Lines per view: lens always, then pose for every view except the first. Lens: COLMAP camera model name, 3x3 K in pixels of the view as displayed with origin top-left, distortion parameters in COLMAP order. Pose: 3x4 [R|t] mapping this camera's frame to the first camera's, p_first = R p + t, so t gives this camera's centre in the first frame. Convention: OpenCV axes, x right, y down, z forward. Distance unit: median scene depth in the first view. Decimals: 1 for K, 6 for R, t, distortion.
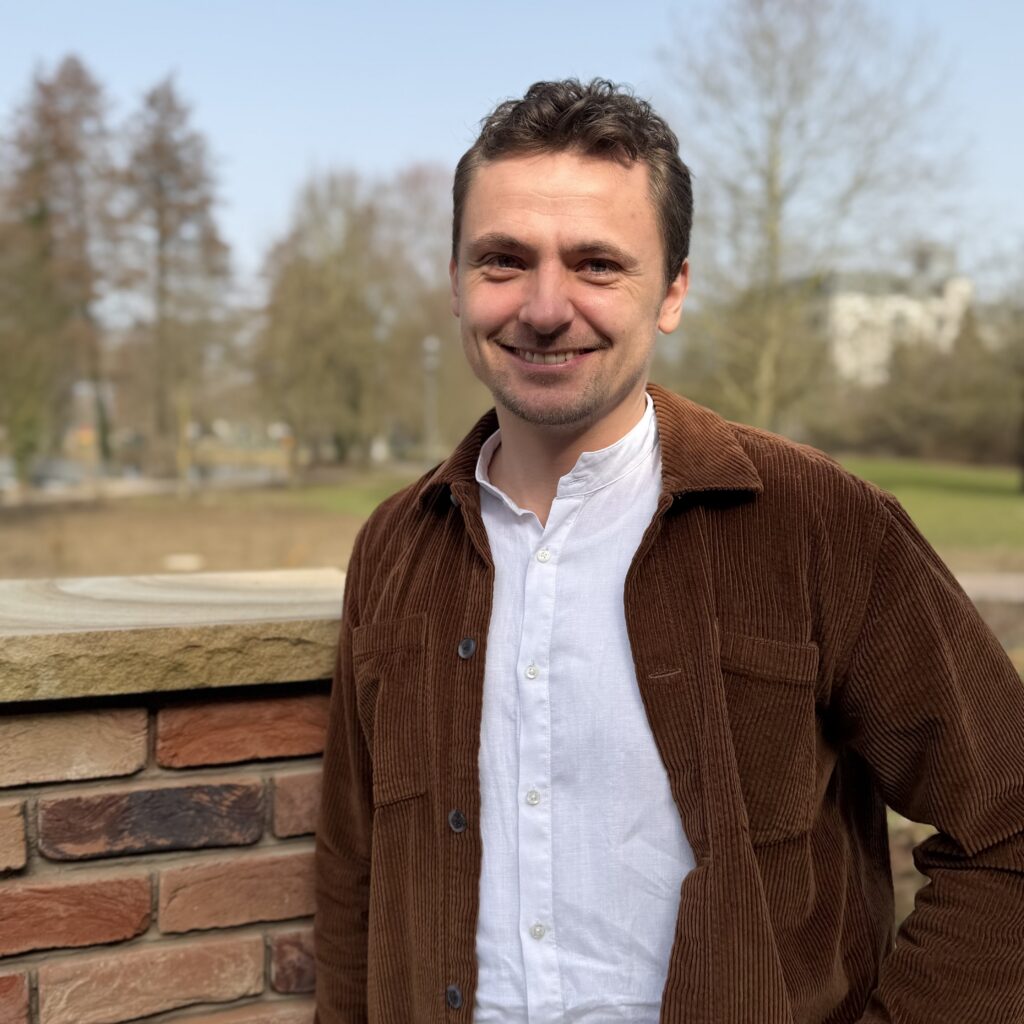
lens RADIAL K [[1112.4, 0, 505.5], [0, 1112.4, 509.4], [0, 0, 1]] dist [0.181833, -0.431474]
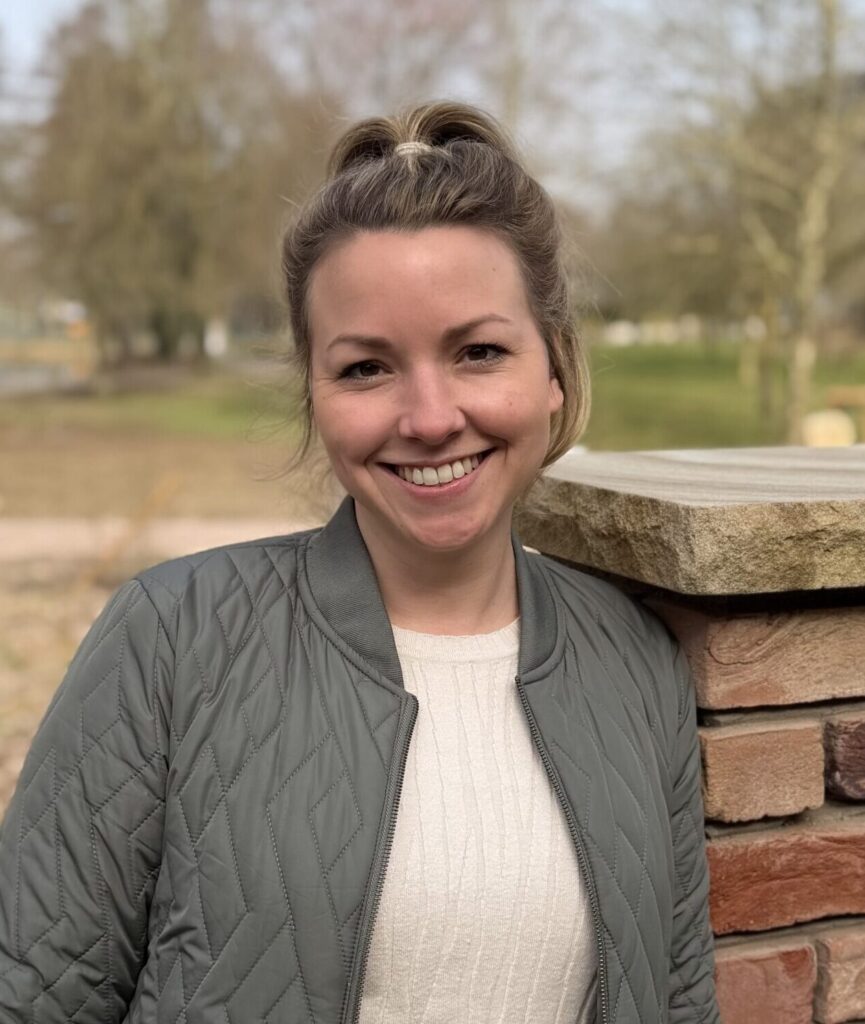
lens RADIAL K [[1615.4, 0, 407.1], [0, 1615.4, 591.6], [0, 0, 1]] dist [0.150899, -0.137559]
pose [[0.999916, -0.006721, 0.011079, -0.681398], [0.005580, 0.994975, 0.099969, 0.056748], [-0.011695, -0.099899, 0.994929, -0.071619]]
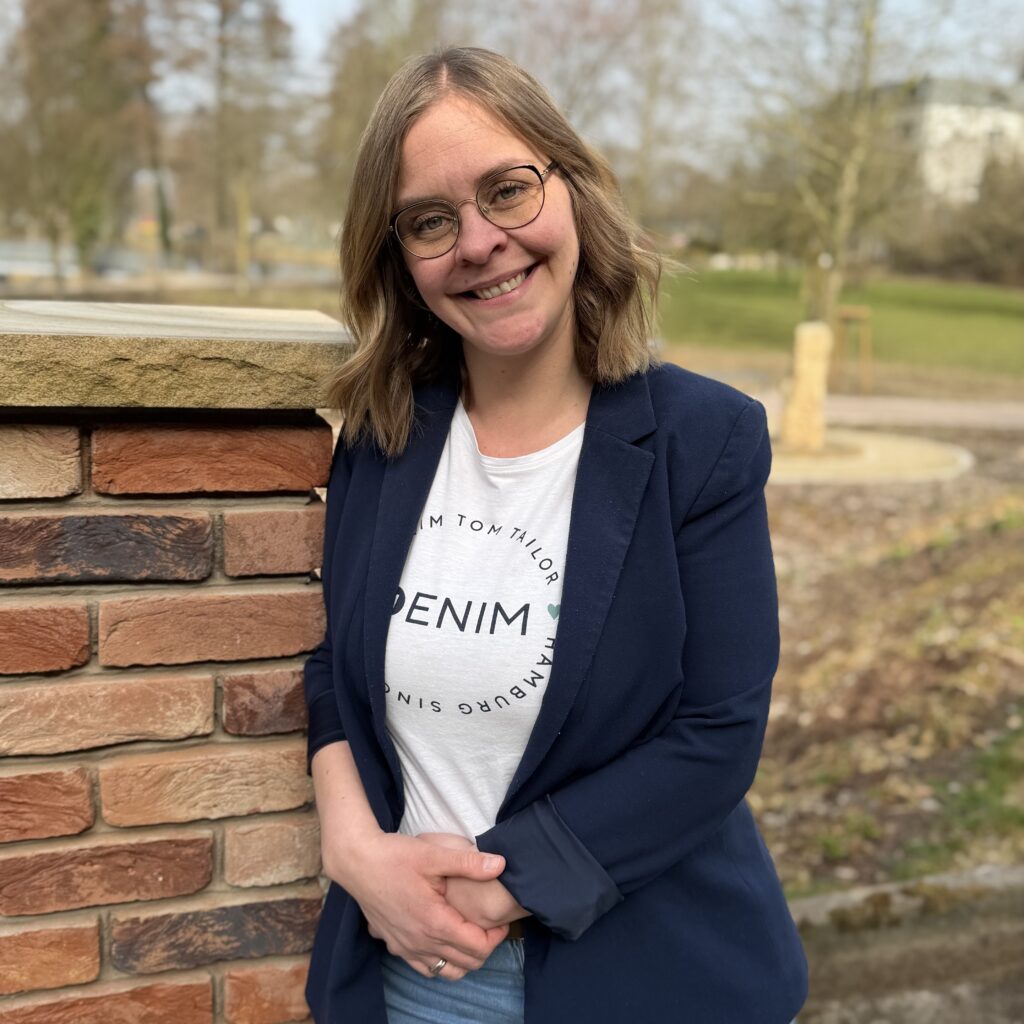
lens RADIAL K [[1109.8, 0, 514.1], [0, 1109.8, 506.3], [0, 0, 1]] dist [0.200500, -0.482068]
pose [[0.997916, 0.050316, -0.040393, 0.072112], [-0.043095, 0.985663, 0.163130, 0.073051], [0.048022, -0.161050, 0.985777, 0.106195]]
